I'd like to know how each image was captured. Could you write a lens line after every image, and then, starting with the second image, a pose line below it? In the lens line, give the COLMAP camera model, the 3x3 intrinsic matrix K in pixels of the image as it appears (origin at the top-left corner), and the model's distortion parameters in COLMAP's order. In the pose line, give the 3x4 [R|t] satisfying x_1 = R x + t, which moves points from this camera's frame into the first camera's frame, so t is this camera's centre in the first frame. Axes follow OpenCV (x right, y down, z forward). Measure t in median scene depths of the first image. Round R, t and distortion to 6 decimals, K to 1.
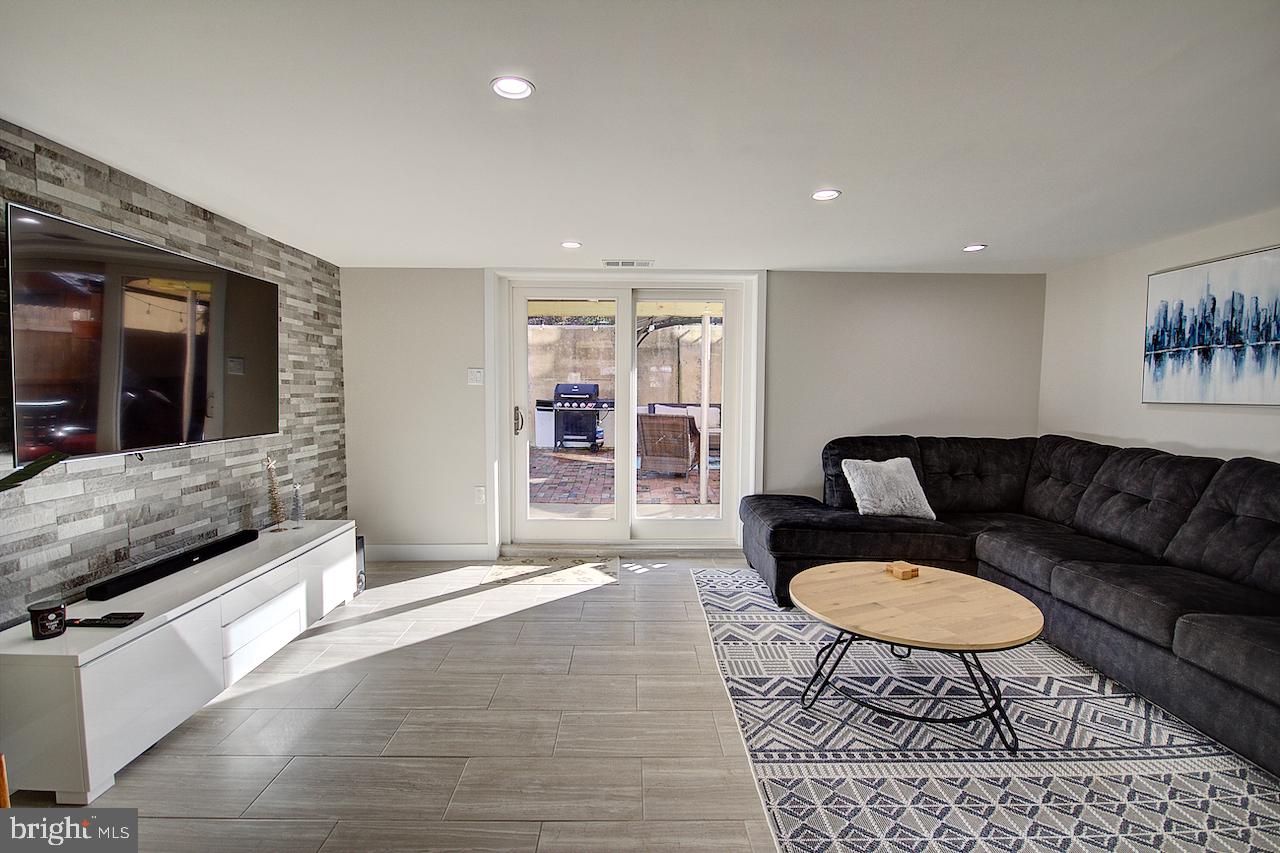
lens RADIAL K [[590.8, 0, 638.8], [0, 590.8, 432.8], [0, 0, 1]] dist [0.003138, -0.008911]
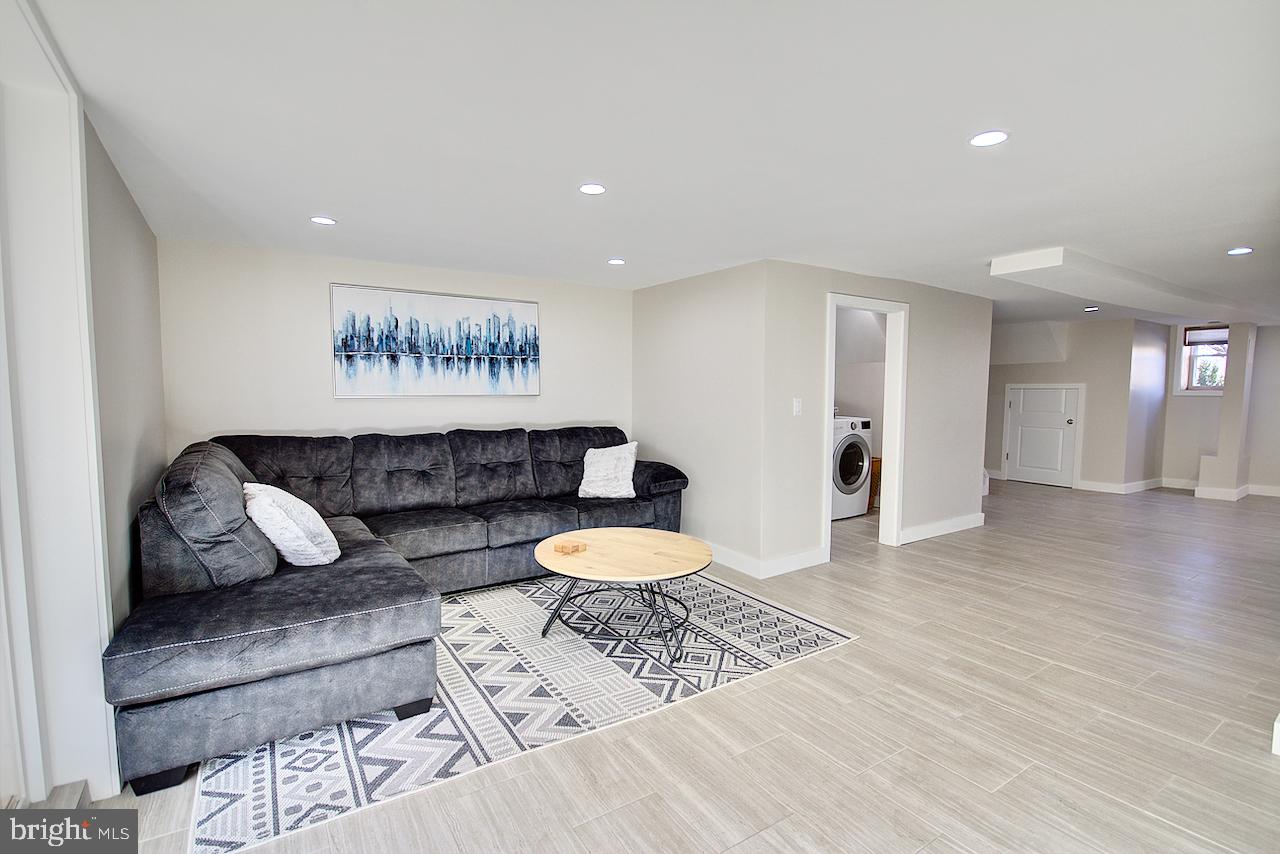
lens RADIAL K [[590.8, 0, 638.5], [0, 590.8, 429.5], [0, 0, 1]] dist [0.003138, -0.008911]
pose [[-0.532612, -0.071512, 0.843333, -0.489222], [0.050948, 0.991908, 0.116288, -0.102170], [-0.844825, 0.104902, -0.524658, 1.251006]]
